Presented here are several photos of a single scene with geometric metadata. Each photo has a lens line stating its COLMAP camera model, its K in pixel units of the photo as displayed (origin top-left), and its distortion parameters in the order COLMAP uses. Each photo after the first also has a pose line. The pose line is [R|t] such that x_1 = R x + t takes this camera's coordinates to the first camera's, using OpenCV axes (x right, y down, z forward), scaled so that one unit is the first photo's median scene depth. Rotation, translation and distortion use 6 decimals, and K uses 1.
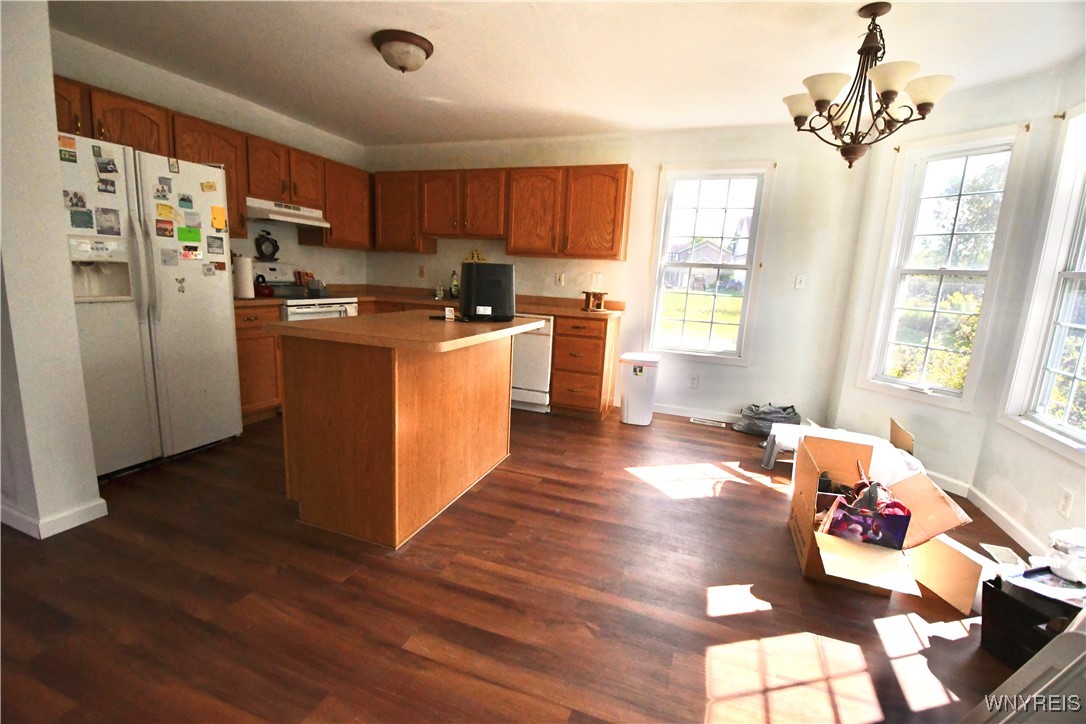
lens RADIAL K [[474.1, 0, 534.9], [0, 474.1, 364.8], [0, 0, 1]] dist [0.016091, -0.023881]
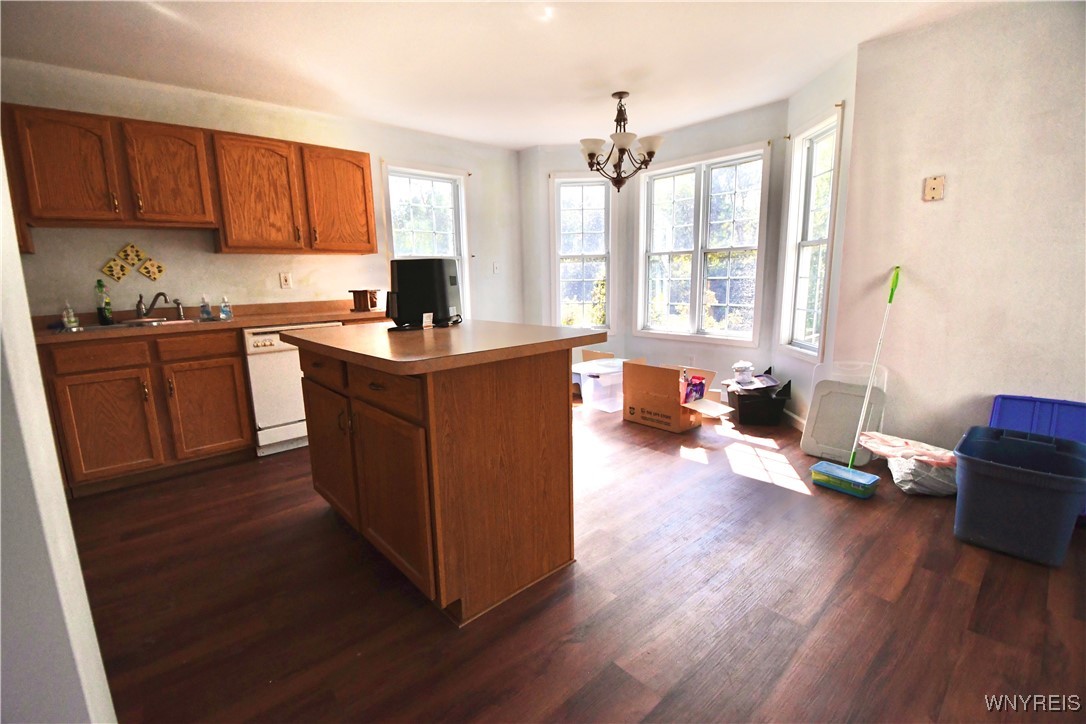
lens RADIAL K [[474.1, 0, 534.9], [0, 474.1, 364.8], [0, 0, 1]] dist [0.016091, -0.023881]
pose [[0.465859, -0.222576, 0.856408, -0.597606], [0.211066, 0.967862, 0.136729, -0.076755], [-0.859317, 0.117063, 0.497865, 0.308807]]
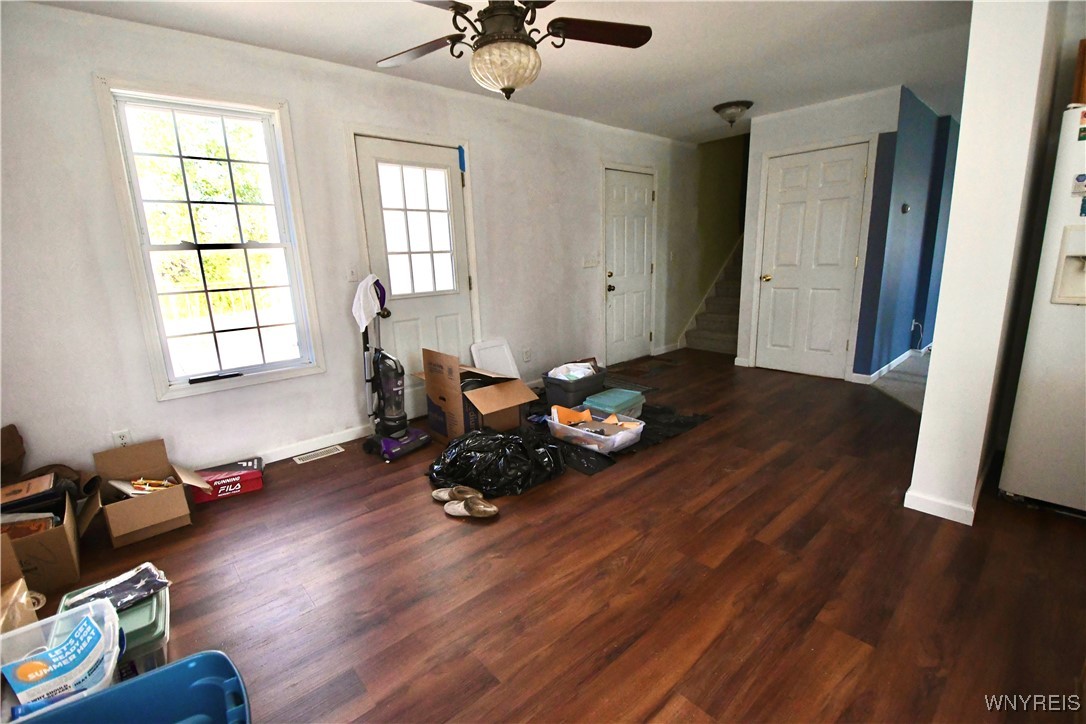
lens RADIAL K [[474.1, 0, 534.9], [0, 474.1, 364.8], [0, 0, 1]] dist [0.016091, -0.023881]
pose [[-0.469109, 0.162182, -0.868121, 0.158485], [-0.155986, 0.952322, 0.262203, -0.059538], [0.869255, 0.258416, -0.421445, 0.337788]]
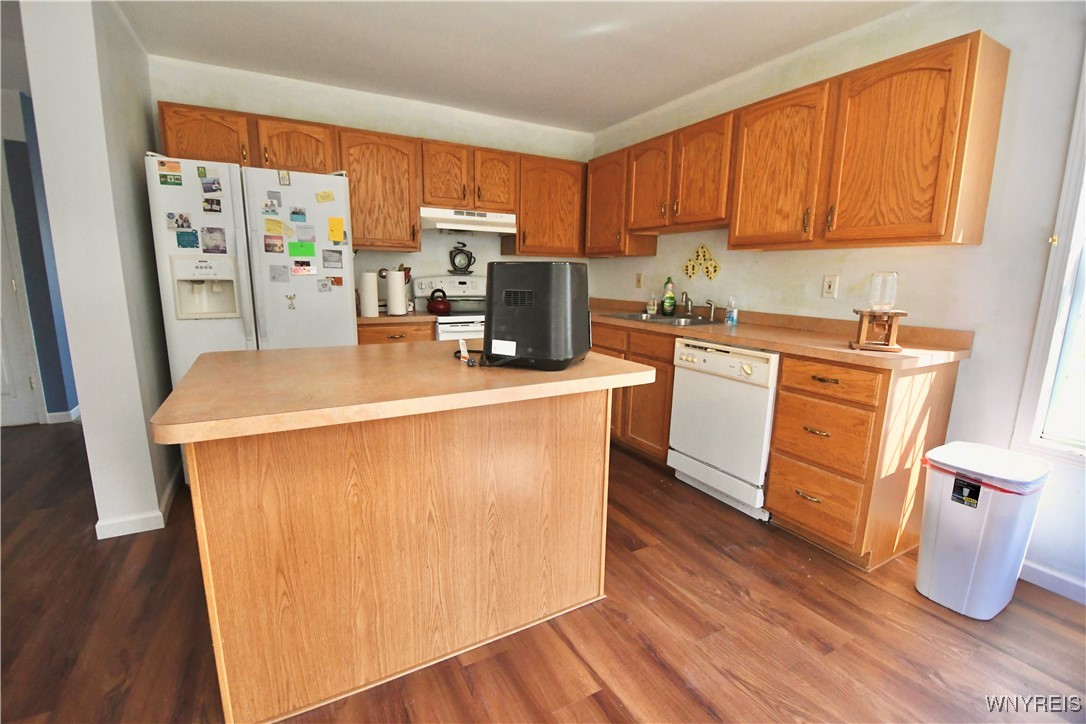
lens RADIAL K [[474.1, 0, 534.9], [0, 474.1, 364.8], [0, 0, 1]] dist [0.016091, -0.023881]
pose [[0.756578, 0.084758, -0.648387, 0.200785], [-0.098619, 0.995012, 0.014994, -0.076960], [0.646424, 0.052599, 0.761163, 0.437843]]
